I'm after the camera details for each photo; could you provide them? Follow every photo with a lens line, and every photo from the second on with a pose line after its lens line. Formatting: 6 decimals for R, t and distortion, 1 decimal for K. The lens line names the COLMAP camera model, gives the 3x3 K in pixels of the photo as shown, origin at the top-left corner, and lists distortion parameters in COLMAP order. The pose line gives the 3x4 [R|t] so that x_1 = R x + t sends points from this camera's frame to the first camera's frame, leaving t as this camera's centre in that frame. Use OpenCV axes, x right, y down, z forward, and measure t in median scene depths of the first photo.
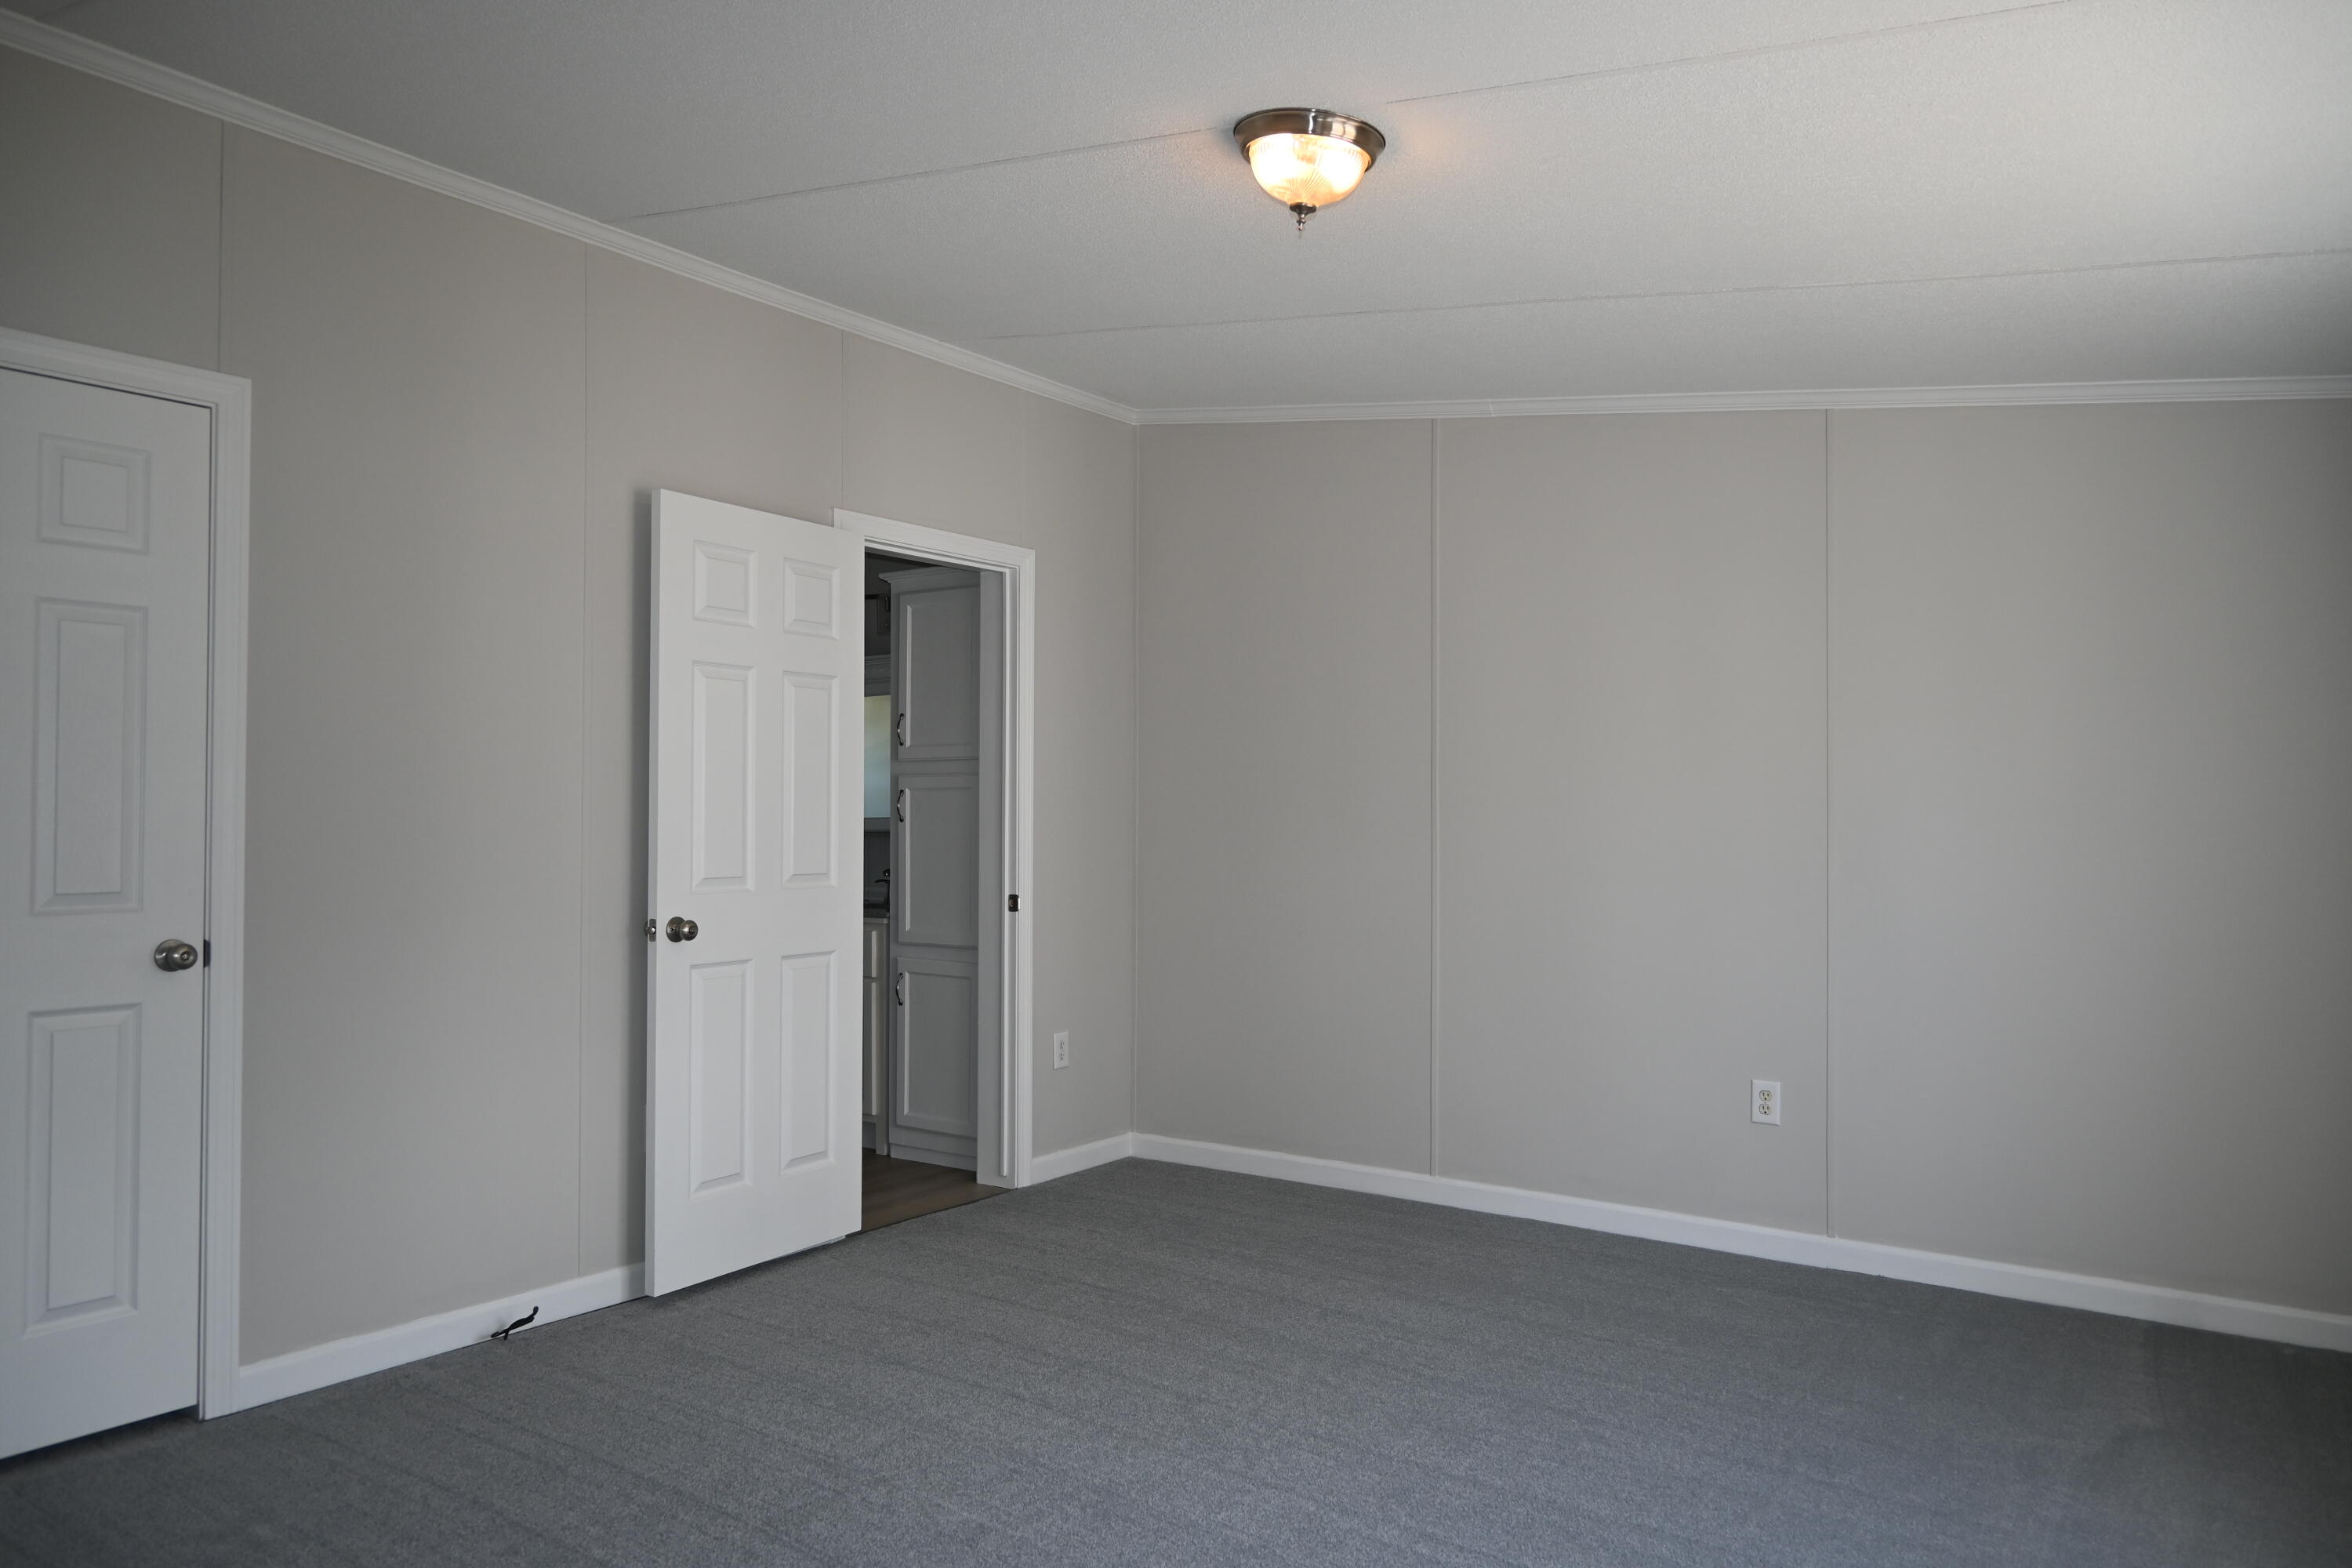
lens RADIAL K [[1605.6, 0, 1175.7], [0, 1605.6, 776.5], [0, 0, 1]] dist [-0.002238, 0.001392]
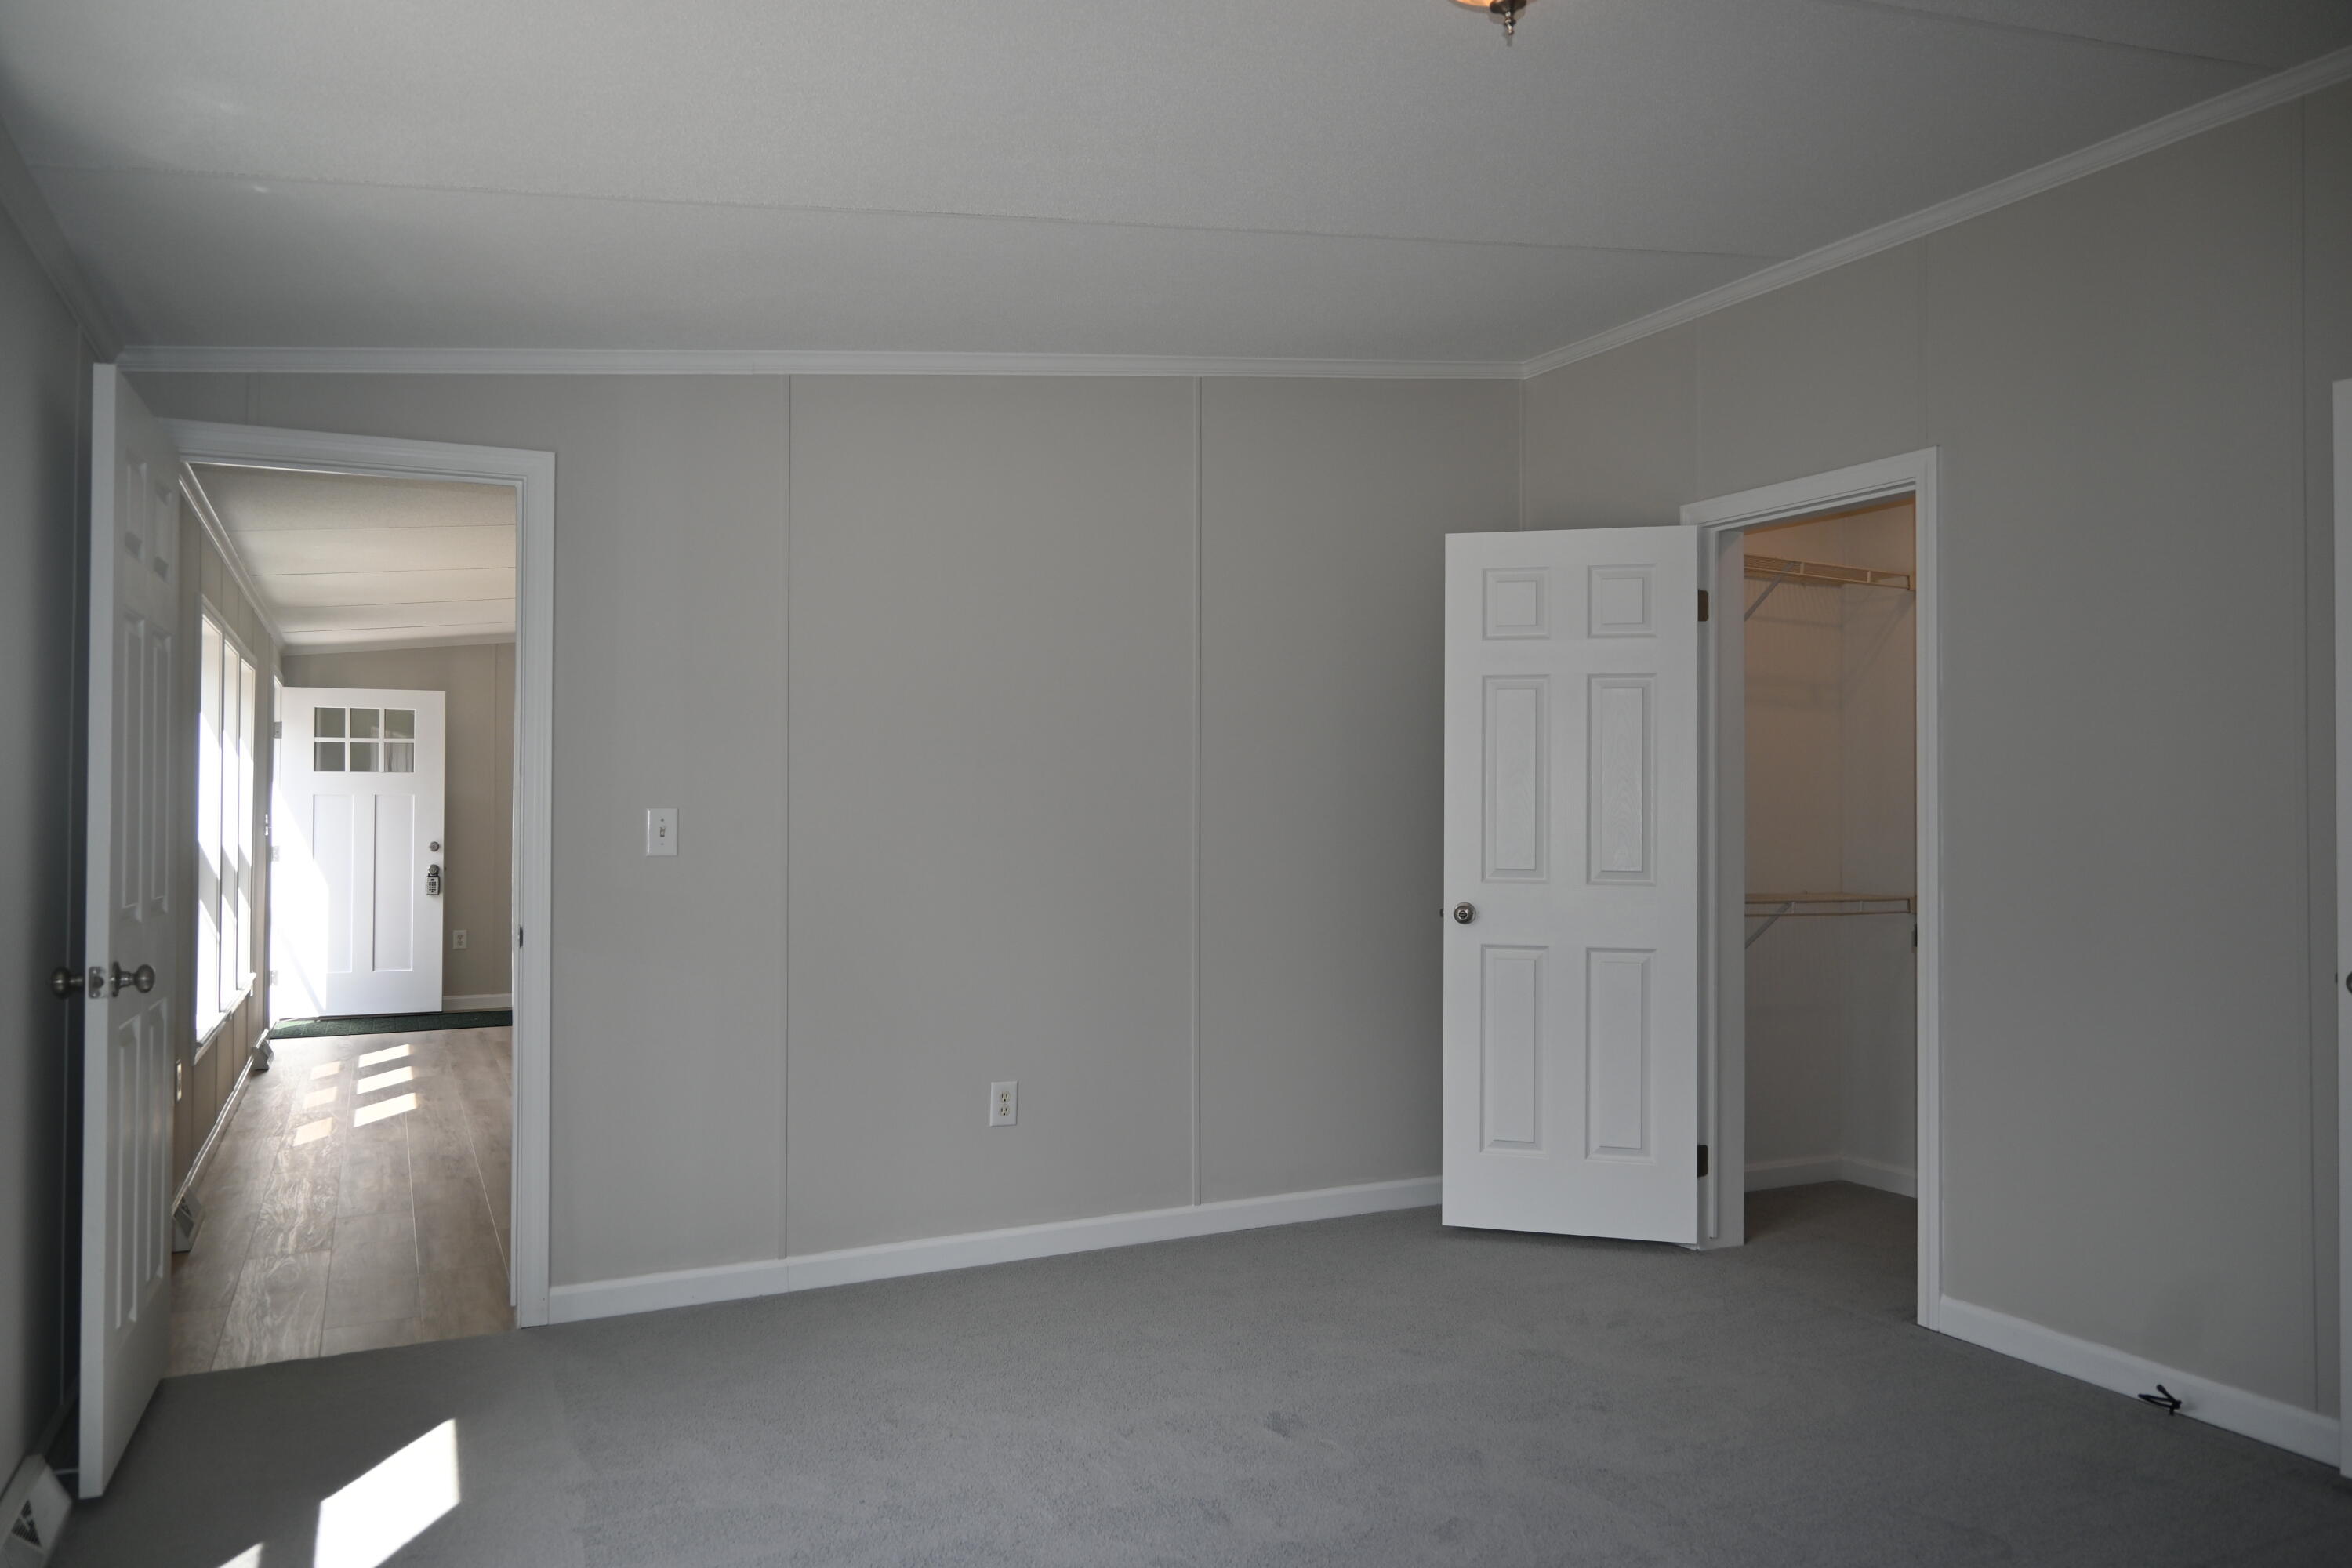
lens RADIAL K [[1595.8, 0, 1178.0], [0, 1595.8, 781.2], [0, 0, 1]] dist [-0.009034, 0.000648]
pose [[-0.487485, -0.024560, -0.872786, 0.566233], [0.012048, 0.999320, -0.034850, 0.024441], [0.873048, -0.027504, -0.486858, 0.879870]]
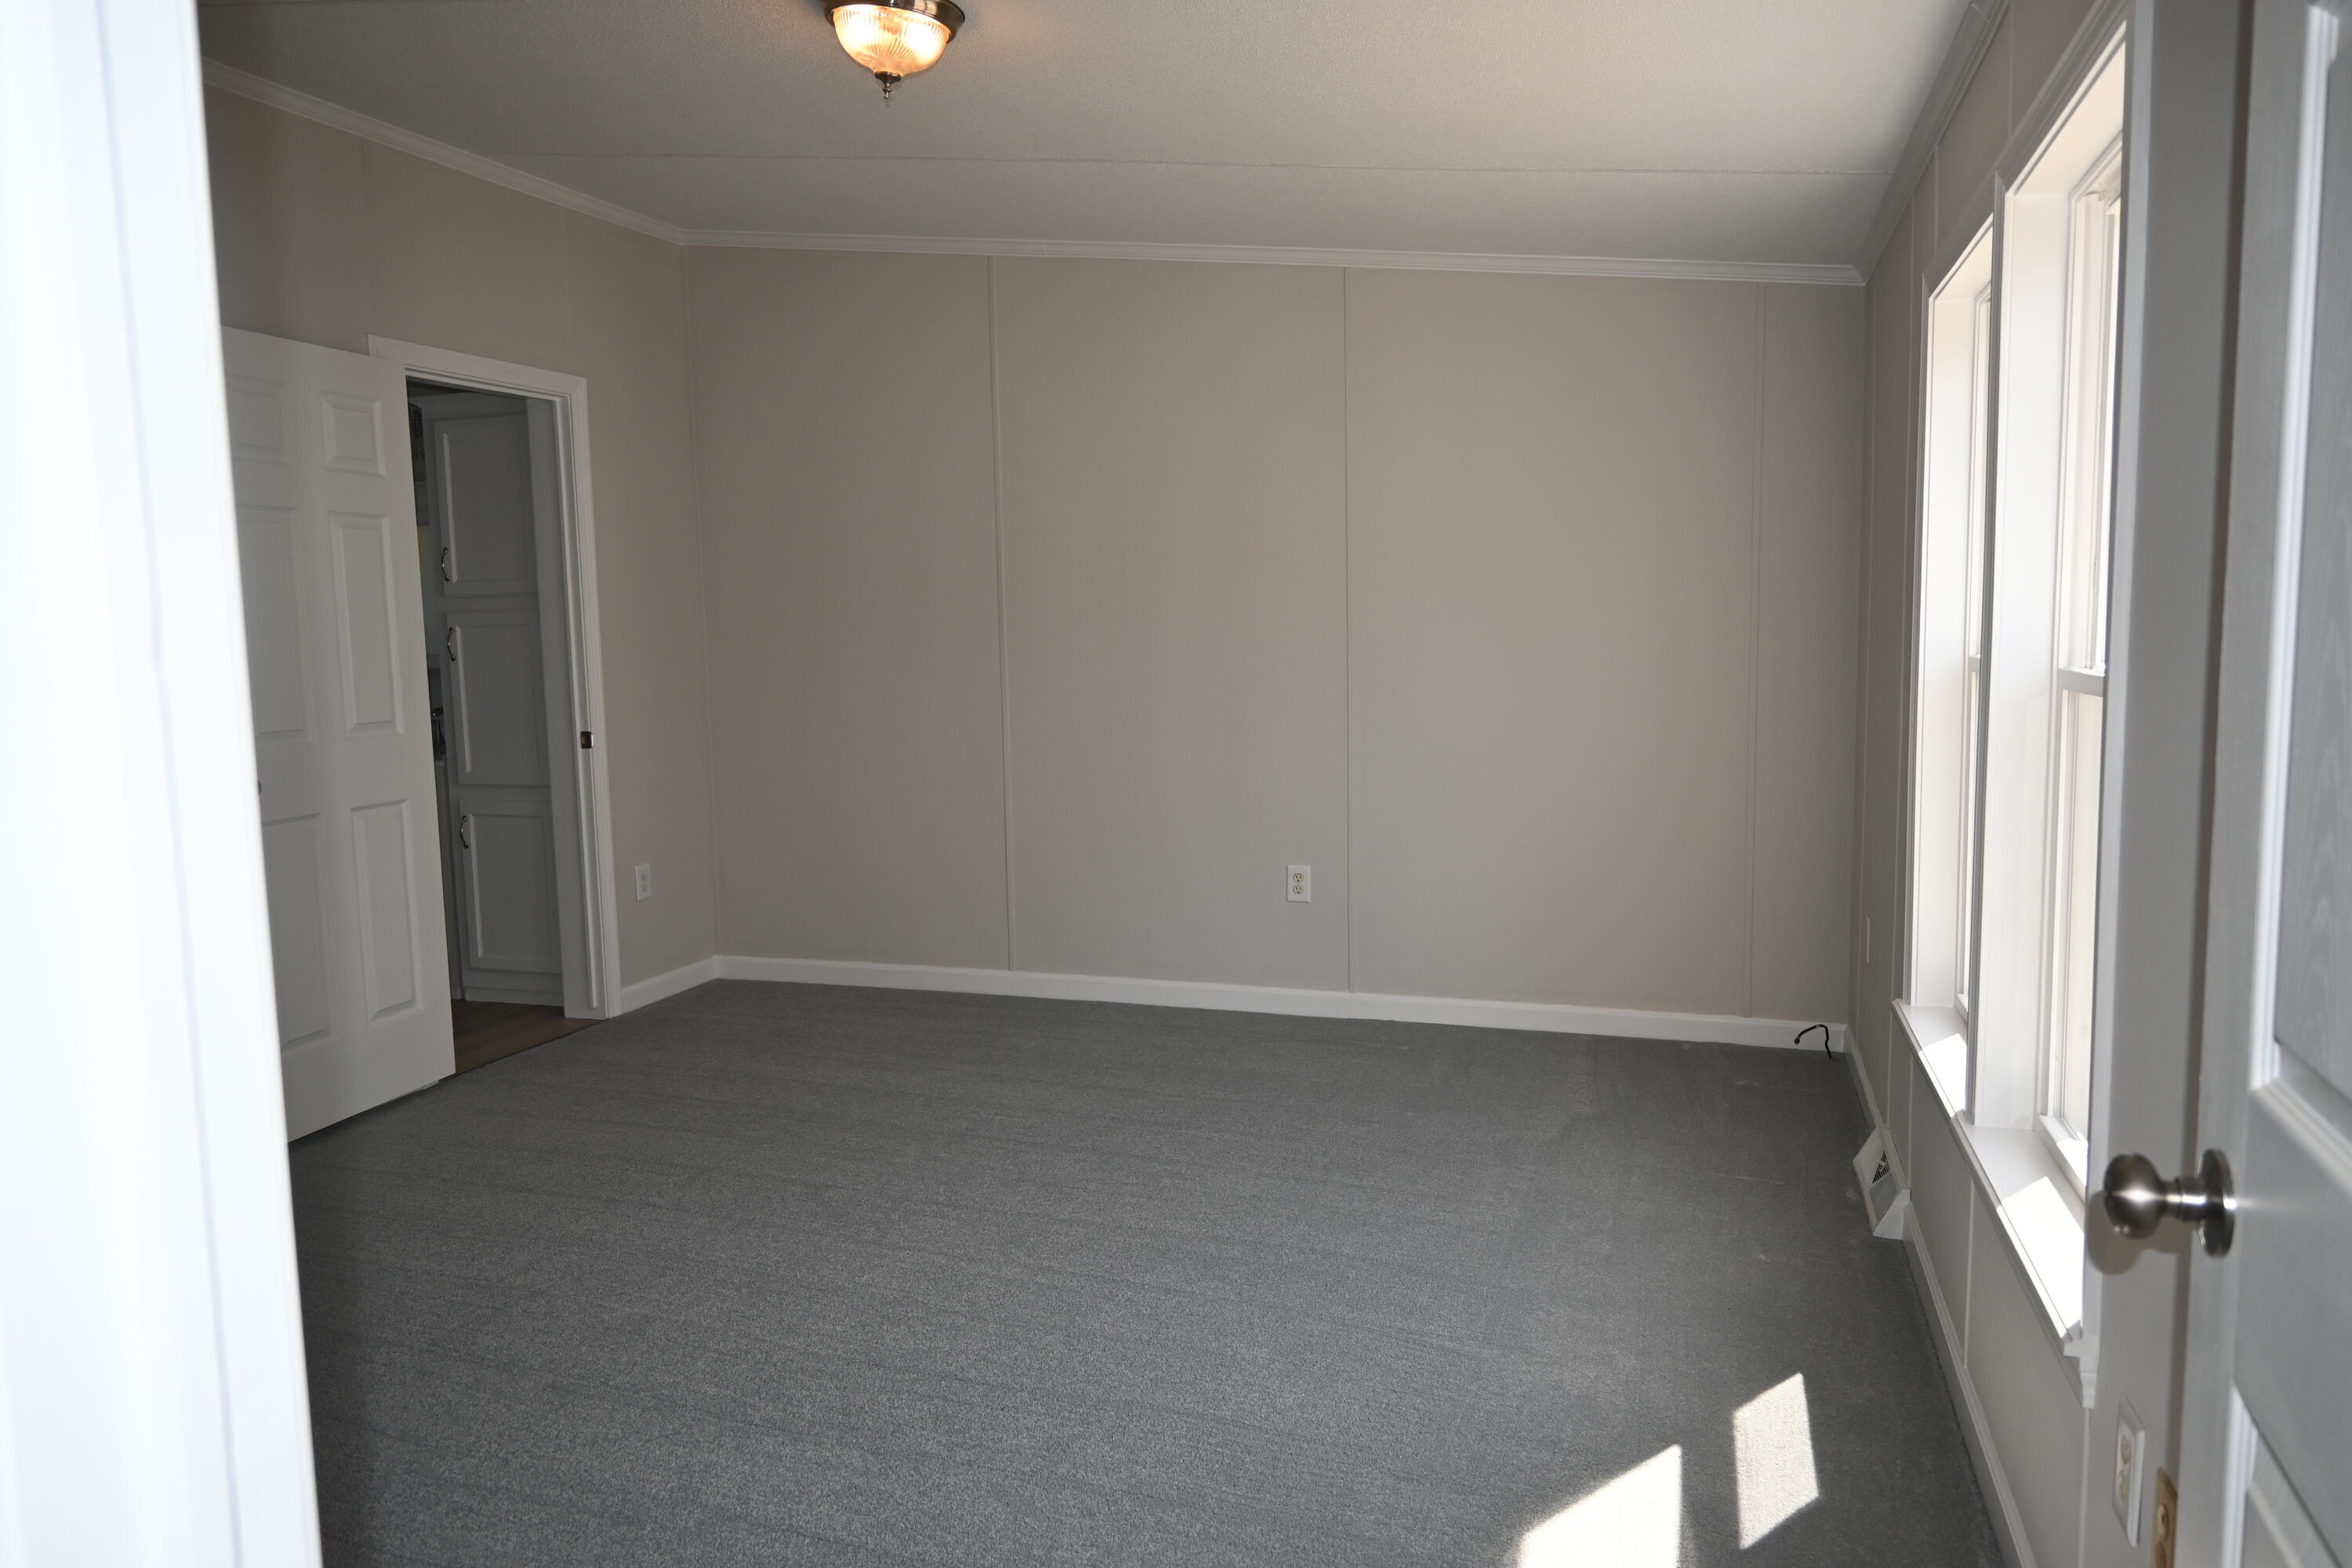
lens RADIAL K [[1605.6, 0, 1175.7], [0, 1605.6, 776.5], [0, 0, 1]] dist [-0.002238, 0.001392]
pose [[0.958072, -0.052980, 0.281586, -0.042397], [0.018713, 0.992228, 0.123017, -0.018831], [-0.285915, -0.112590, 0.951618, -0.071773]]
